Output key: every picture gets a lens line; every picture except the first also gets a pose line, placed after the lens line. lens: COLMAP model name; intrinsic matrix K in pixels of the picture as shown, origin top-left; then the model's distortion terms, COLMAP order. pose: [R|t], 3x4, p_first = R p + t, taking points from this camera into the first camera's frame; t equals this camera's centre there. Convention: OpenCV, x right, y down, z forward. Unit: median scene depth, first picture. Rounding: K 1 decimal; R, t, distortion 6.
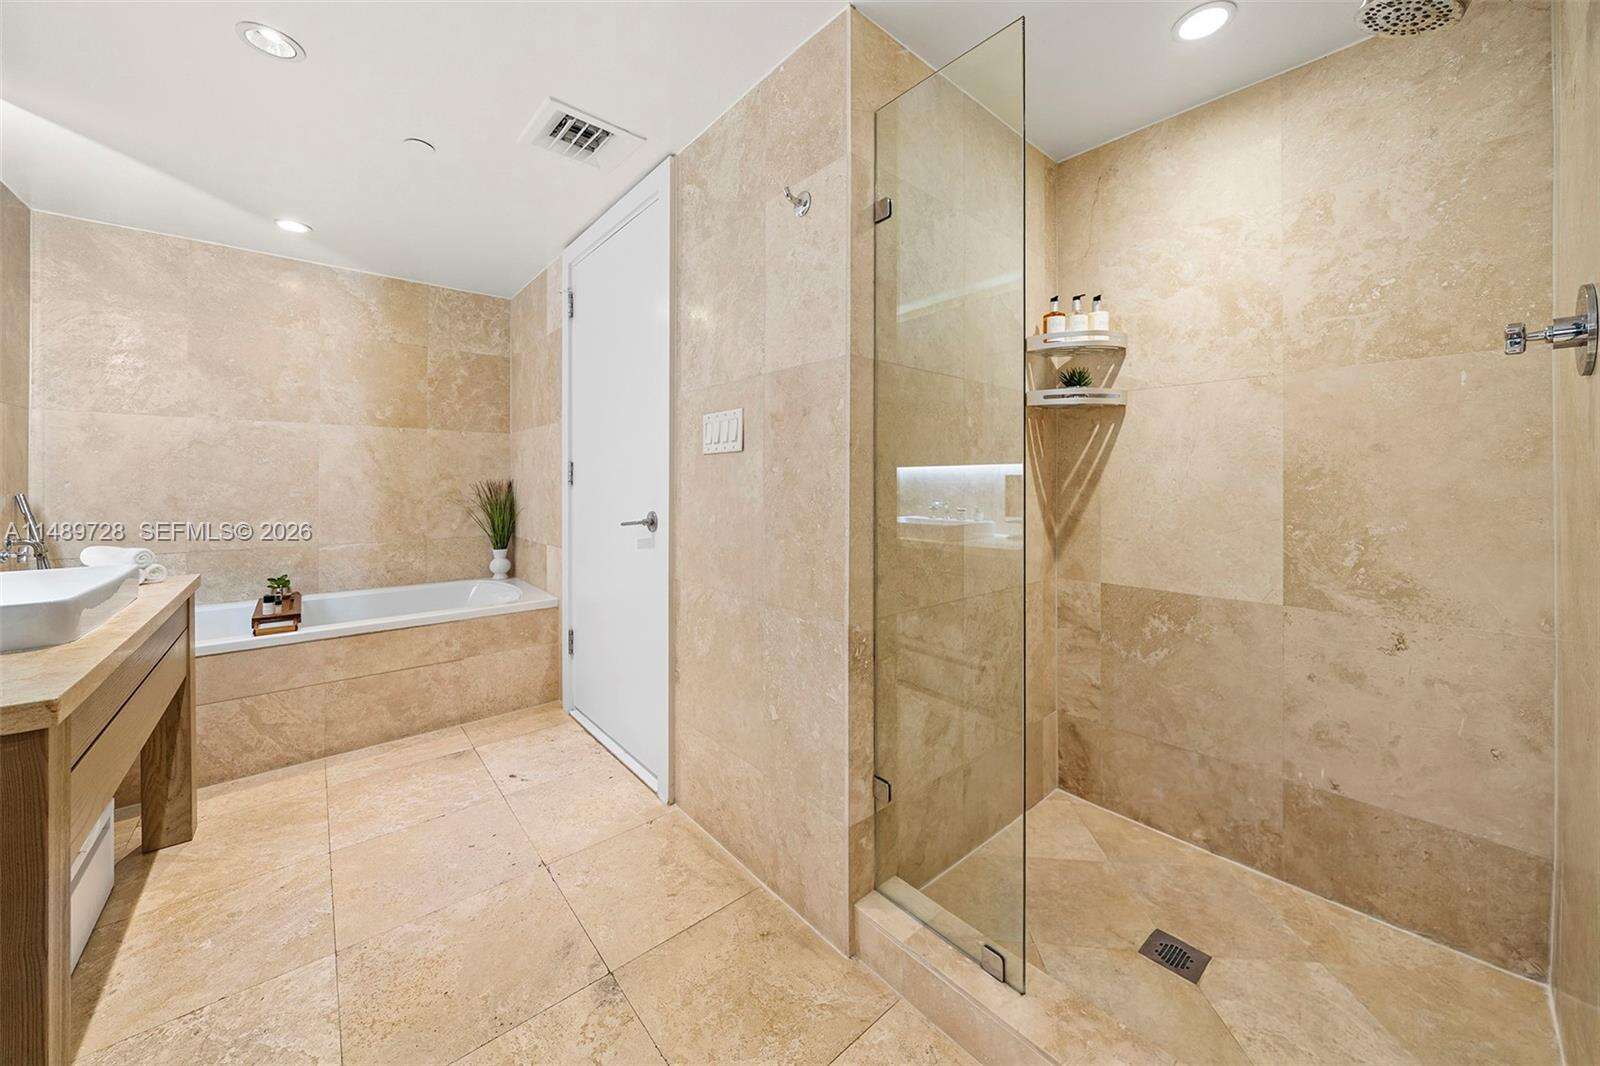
lens RADIAL K [[573.1, 0, 797.6], [0, 573.1, 481.2], [0, 0, 1]] dist [-0.004603, -0.000060]
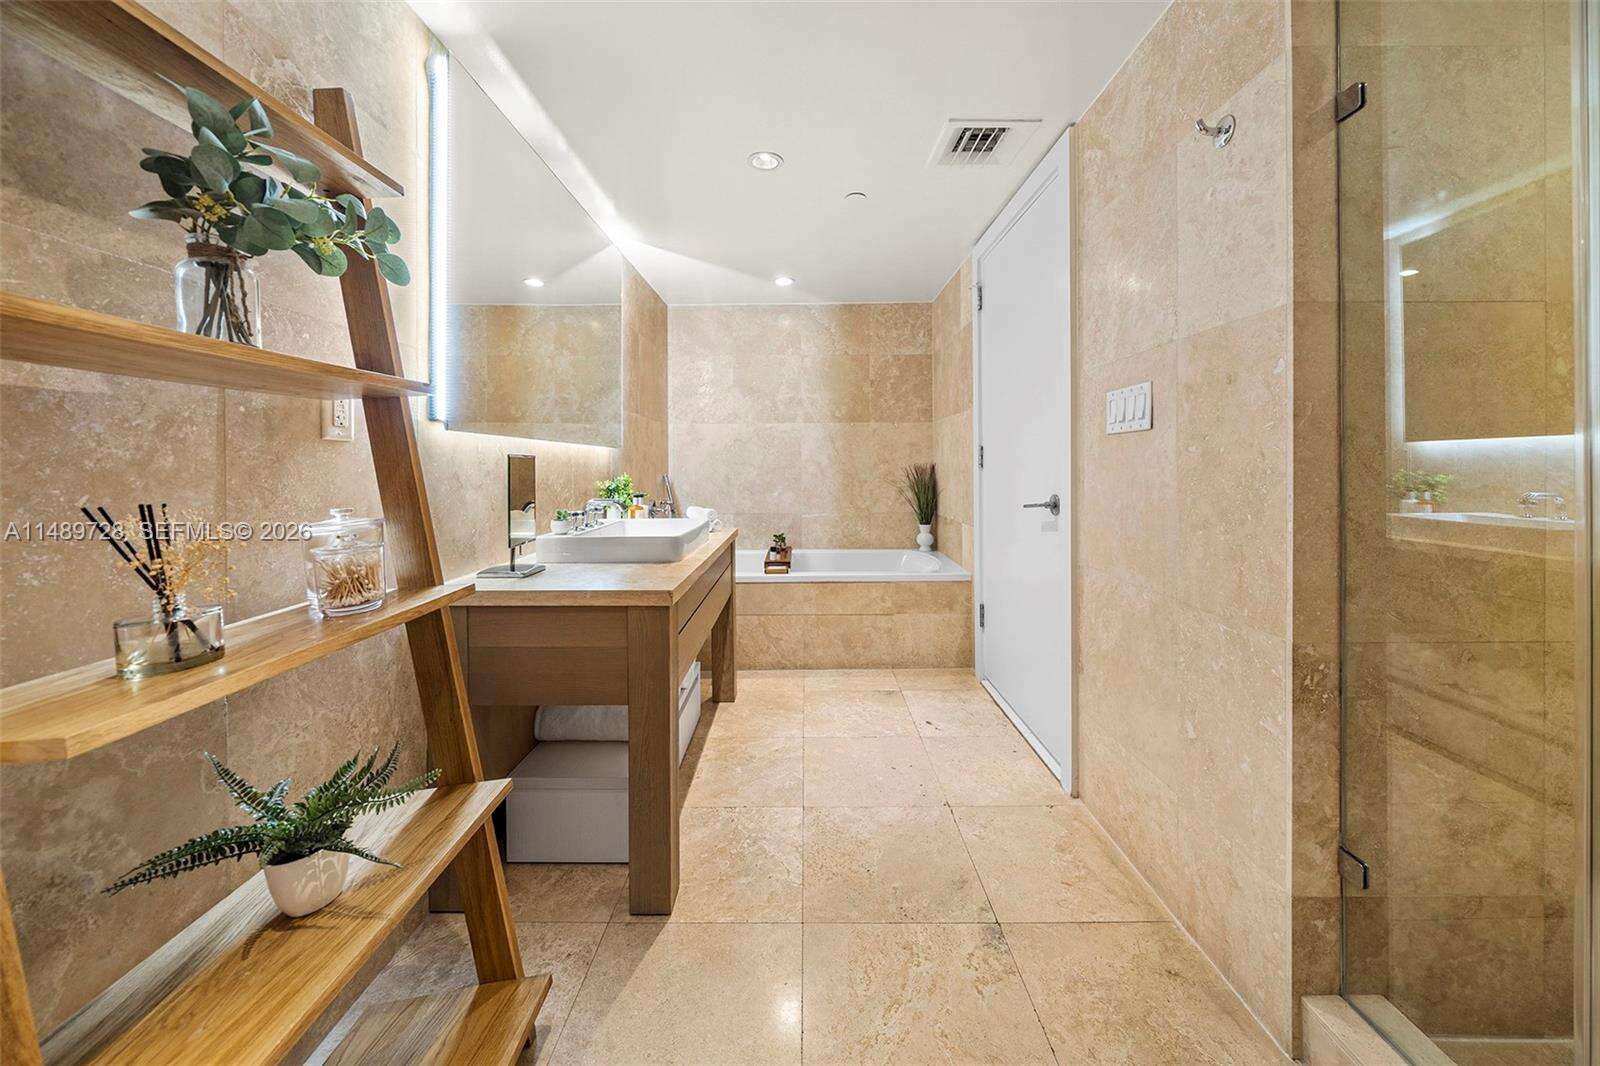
lens RADIAL K [[572.4, 0, 797.7], [0, 572.4, 467.1], [0, 0, 1]] dist [-0.004804, 0.000029]
pose [[0.752441, -0.004213, -0.658646, 0.059350], [0.007877, 0.999966, 0.002602, -0.000255], [0.658613, -0.007146, 0.752448, -0.028595]]
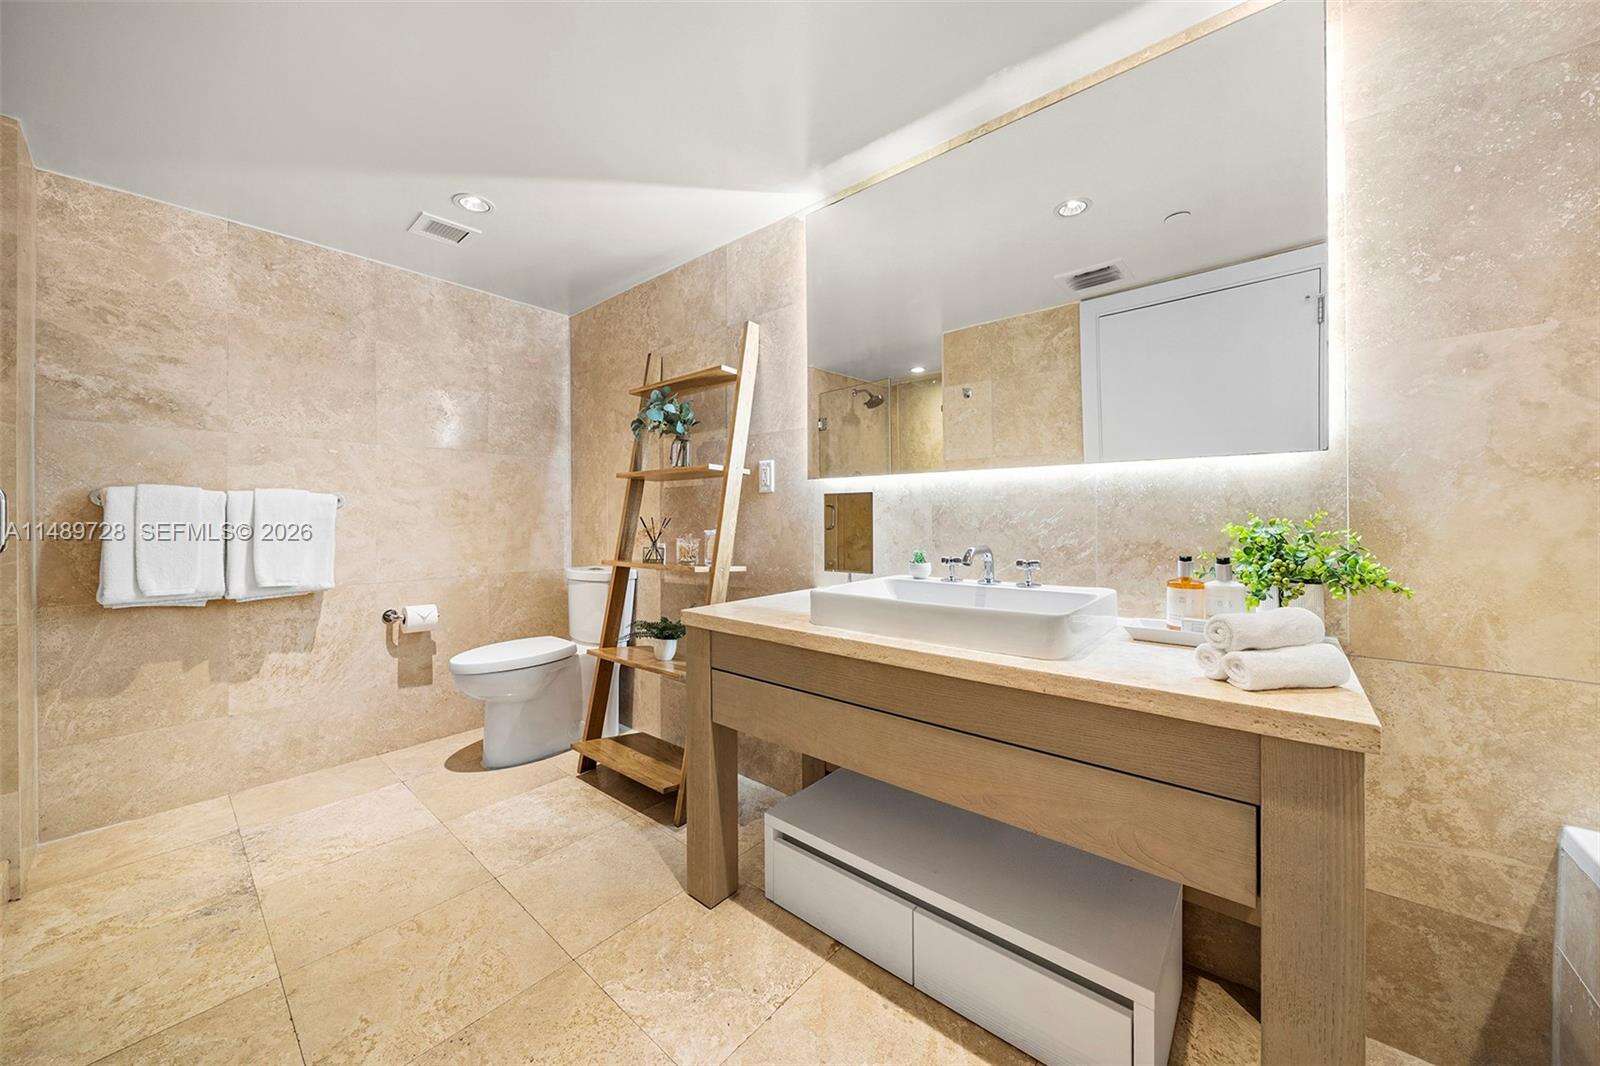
lens RADIAL K [[553.5, 0, 800.3], [0, 553.5, 519.5], [0, 0, 1]] dist [-0.025359, 0.004192]
pose [[-0.987037, 0.000509, -0.160492, -0.522481], [0.000686, 0.999999, -0.001047, 0.023798], [0.160491, -0.001144, -0.987037, 1.110770]]
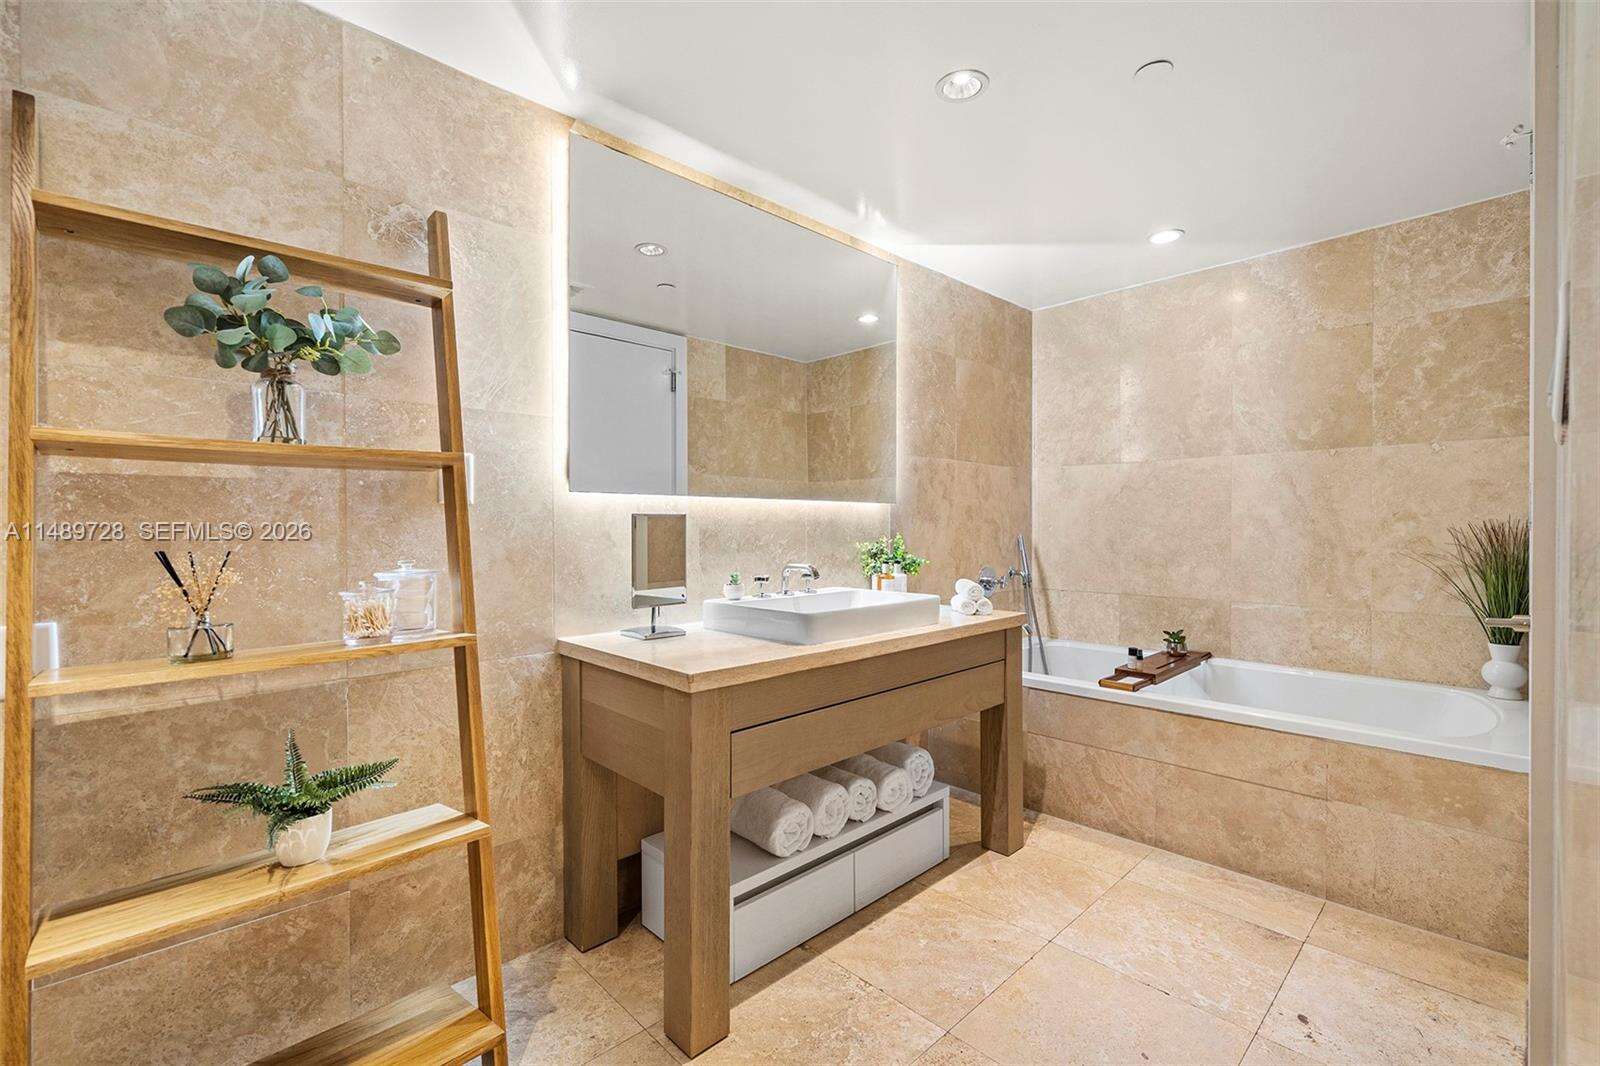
lens RADIAL K [[696.8, 0, 805.4], [0, 696.8, 531.8], [0, 0, 1]] dist [-0.001993, 0.000397]
pose [[0.058911, 0.006927, -0.998239, 0.191470], [0.004759, 0.999963, 0.007220, 0.000339], [0.998252, -0.005176, 0.058876, 0.441906]]
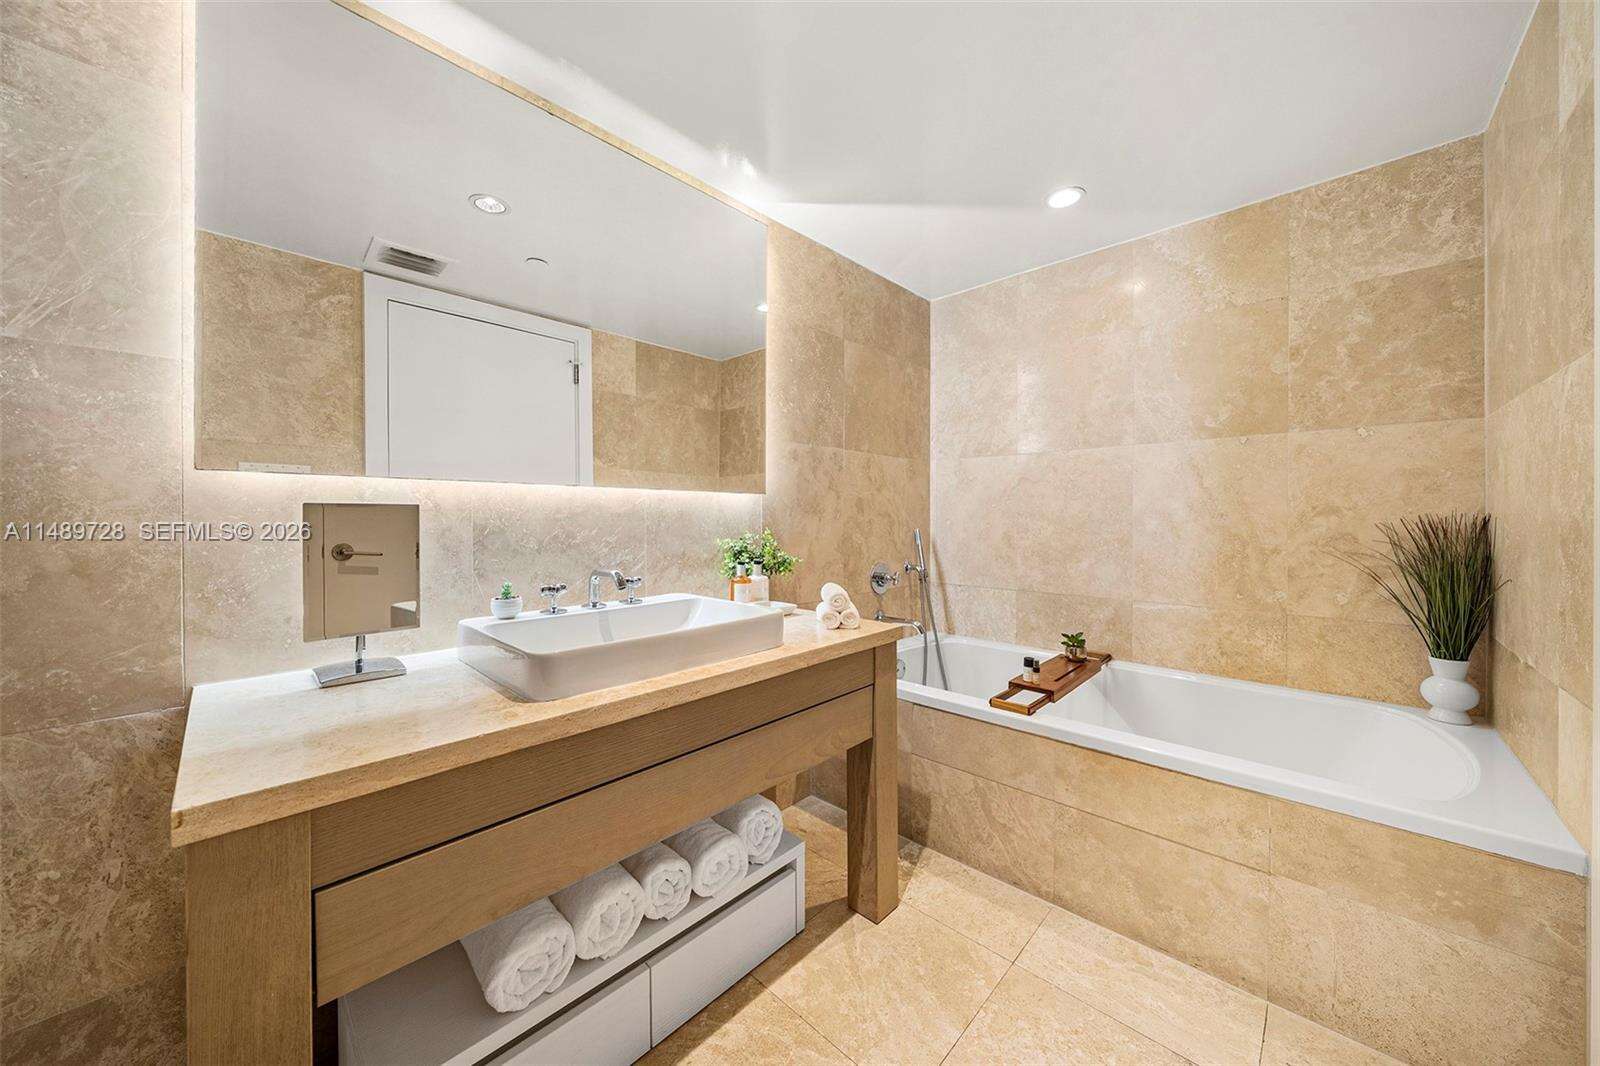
lens RADIAL K [[556.1, 0, 799.7], [0, 556.1, 520.6], [0, 0, 1]] dist [-0.006815, -0.000070]
pose [[0.099719, 0.004092, -0.995007, -0.179177], [0.002733, 0.999987, 0.004386, -0.002898], [0.995012, -0.003156, 0.099706, 0.651473]]
